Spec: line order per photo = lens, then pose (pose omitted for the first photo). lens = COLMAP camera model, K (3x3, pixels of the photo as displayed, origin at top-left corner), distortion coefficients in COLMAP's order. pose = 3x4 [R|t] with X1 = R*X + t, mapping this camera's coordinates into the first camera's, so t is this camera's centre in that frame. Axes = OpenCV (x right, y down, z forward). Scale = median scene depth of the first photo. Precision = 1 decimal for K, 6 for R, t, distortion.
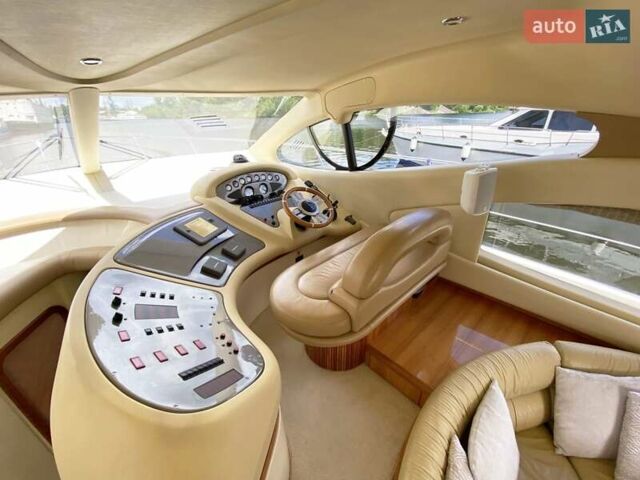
lens RADIAL K [[258.6, 0, 320.0], [0, 258.6, 240.0], [0, 0, 1]] dist [-0.037999, -0.000053]
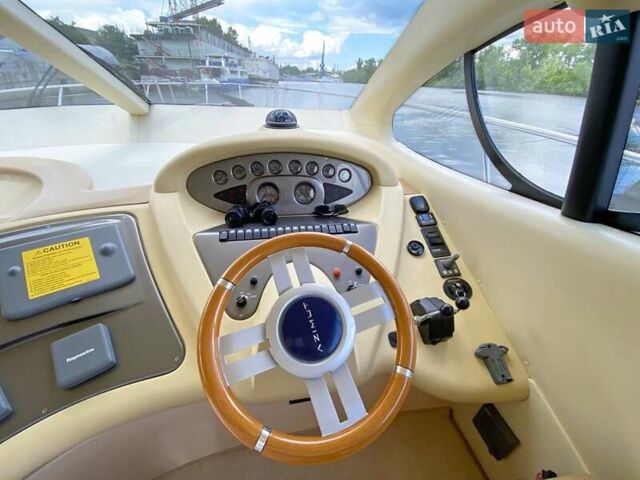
lens RADIAL K [[257.3, 0, 320.0], [0, 257.3, 240.0], [0, 0, 1]] dist [-0.001289, -0.000092]
pose [[0.807305, 0.337313, -0.484229, 0.047965], [-0.290146, 0.941391, 0.172040, -0.208705], [0.513881, 0.001608, 0.857860, 0.631309]]
